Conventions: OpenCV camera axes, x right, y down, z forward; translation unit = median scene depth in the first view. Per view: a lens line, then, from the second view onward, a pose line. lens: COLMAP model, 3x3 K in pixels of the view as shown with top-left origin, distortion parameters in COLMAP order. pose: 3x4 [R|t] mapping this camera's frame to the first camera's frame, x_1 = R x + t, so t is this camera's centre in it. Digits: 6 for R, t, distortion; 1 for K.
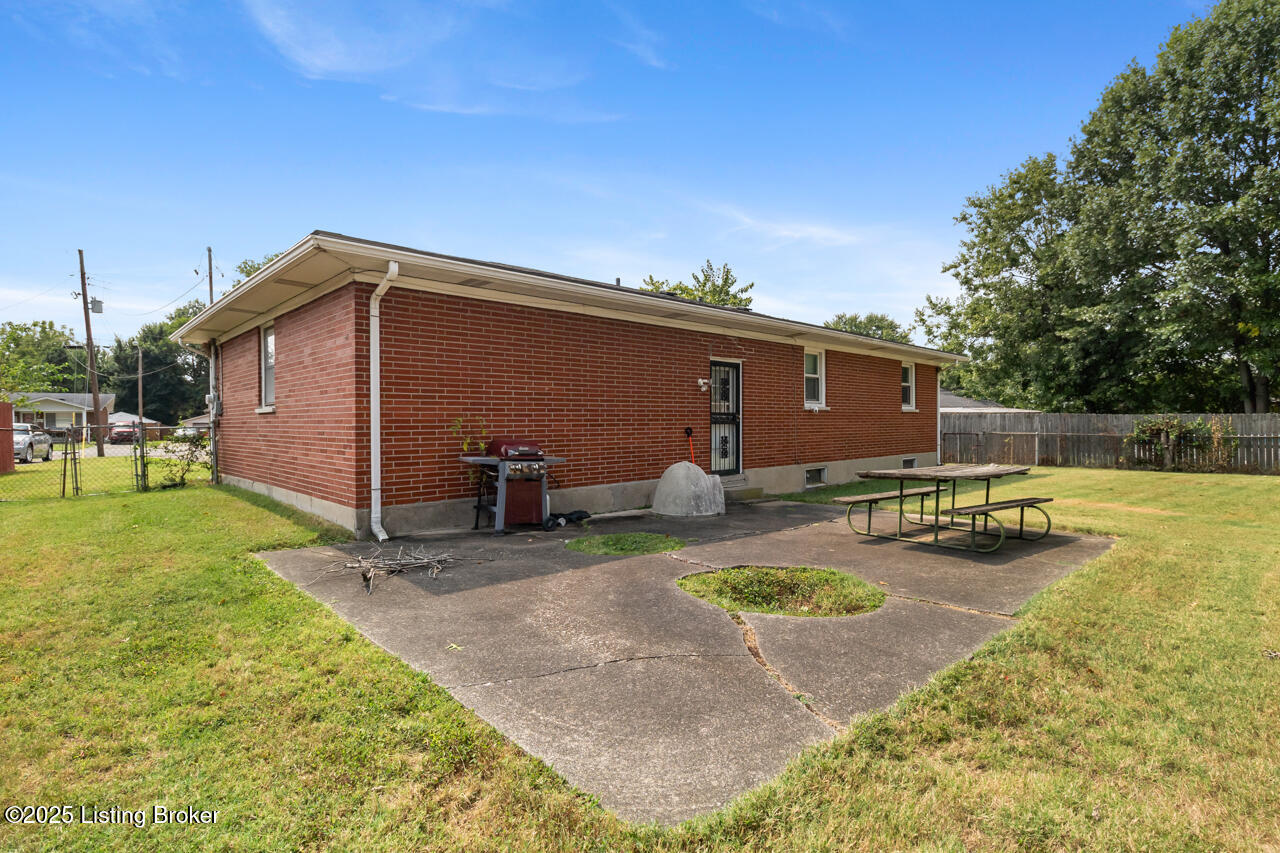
lens RADIAL K [[637.5, 0, 648.3], [0, 637.5, 422.2], [0, 0, 1]] dist [-0.012453, 0.001495]
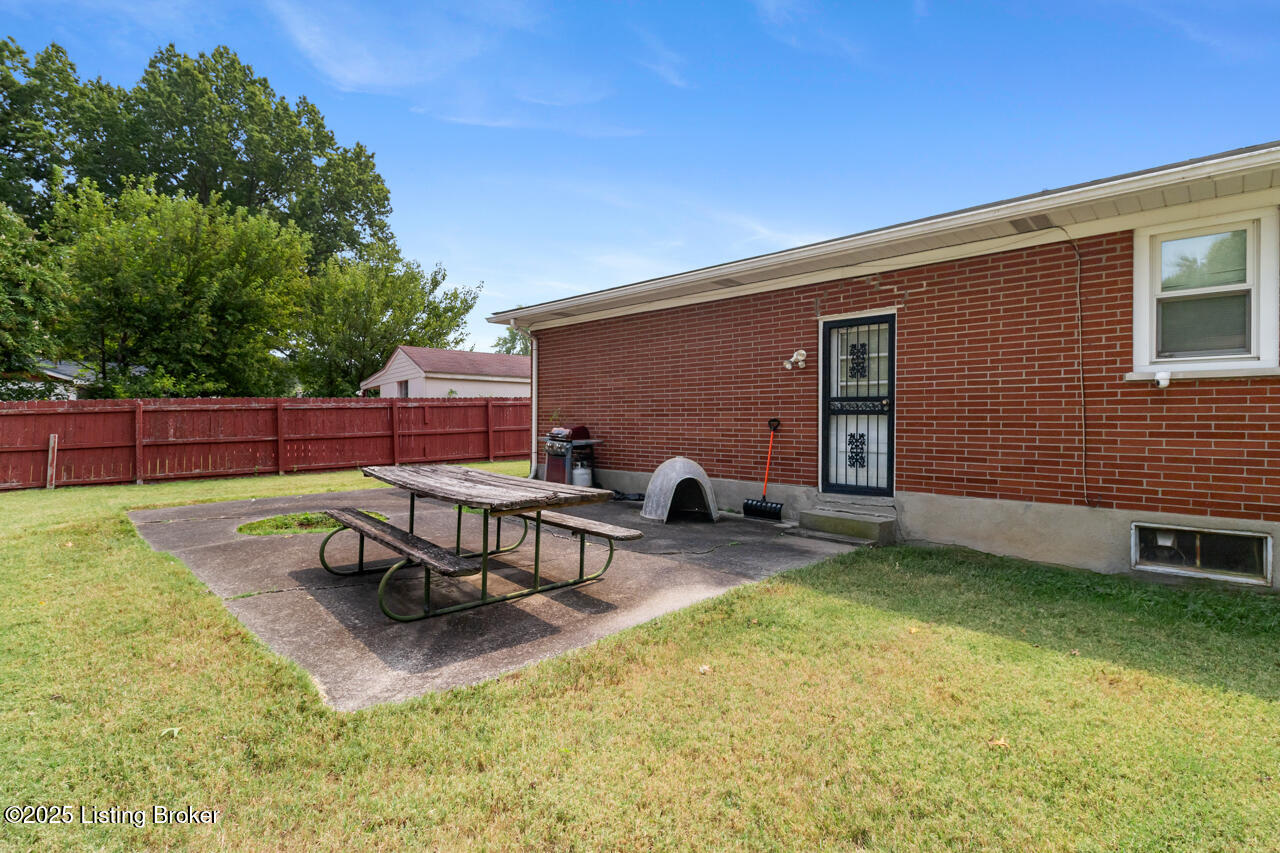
lens RADIAL K [[615.2, 0, 649.6], [0, 615.2, 419.0], [0, 0, 1]] dist [-0.000493, -0.004671]
pose [[0.025623, 0.003903, -0.999664, 0.556773], [-0.003015, 0.999988, 0.003827, 0.004355], [0.999667, 0.002916, 0.025634, 0.584343]]
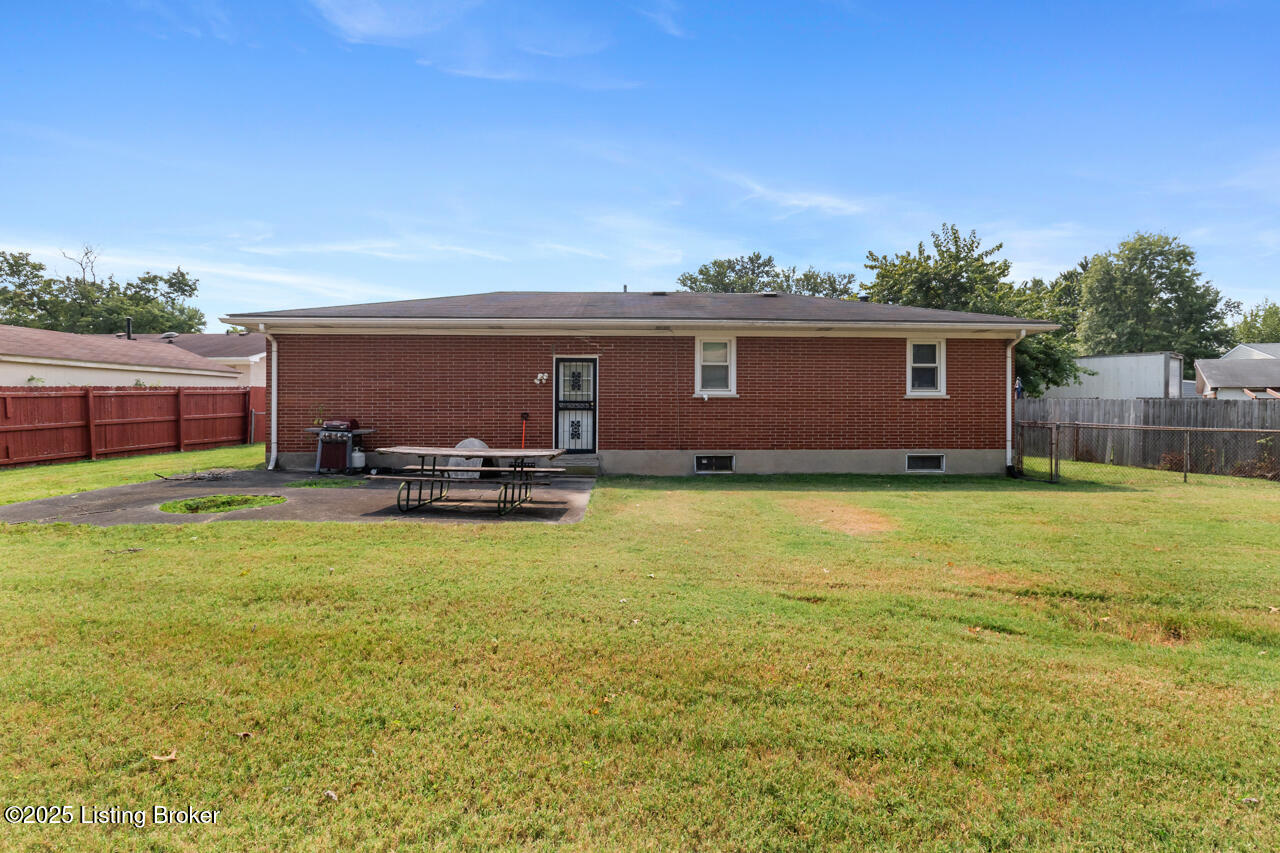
lens RADIAL K [[615.2, 0, 642.2], [0, 615.2, 413.2], [0, 0, 1]] dist [-0.000493, -0.004671]
pose [[0.741817, 0.014618, -0.670443, 0.739518], [-0.005566, 0.999862, 0.015642, -0.007951], [0.670579, -0.007871, 0.741796, 0.176021]]
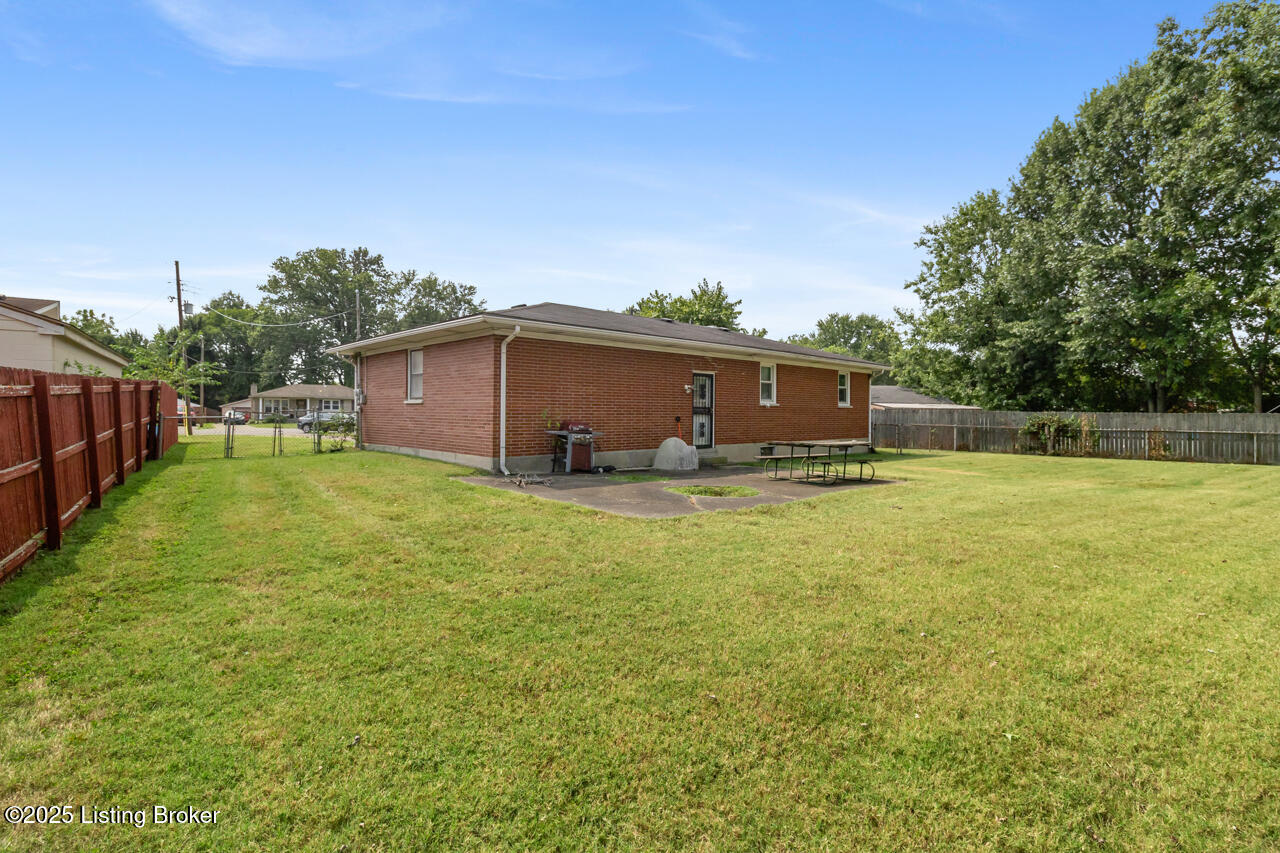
lens RADIAL K [[615.2, 0, 639.5], [0, 615.2, 395.1], [0, 0, 1]] dist [-0.000493, -0.004671]
pose [[0.999683, 0.013064, -0.021527, 0.000554], [-0.013661, 0.999520, -0.027792, -0.000470], [0.021154, 0.028077, 0.999382, -0.353690]]
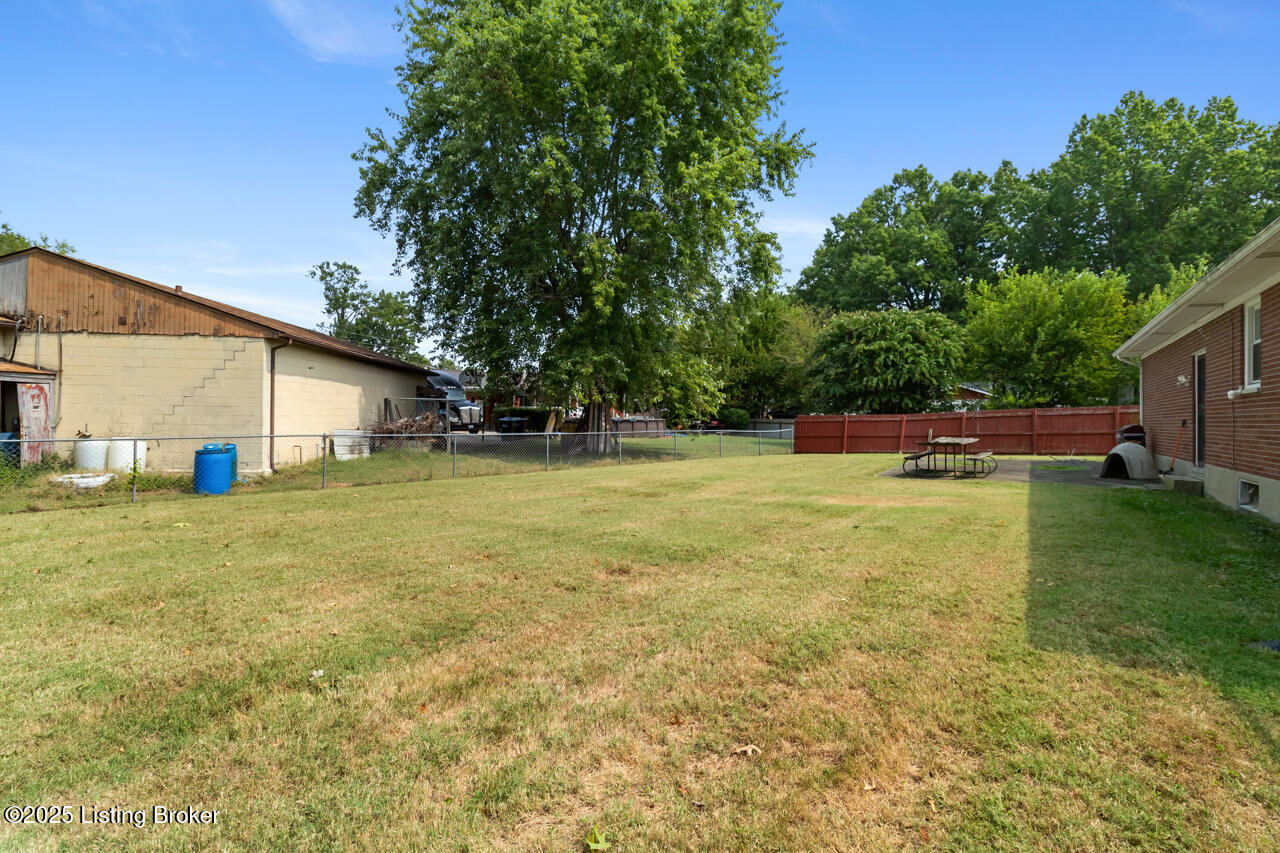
lens RADIAL K [[615.2, 0, 647.9], [0, 615.2, 421.2], [0, 0, 1]] dist [-0.000493, -0.004671]
pose [[-0.973403, 0.005304, -0.229037, 0.903813], [0.005745, 0.999983, -0.001255, 0.005021], [0.229026, -0.002537, -0.973417, 1.319687]]
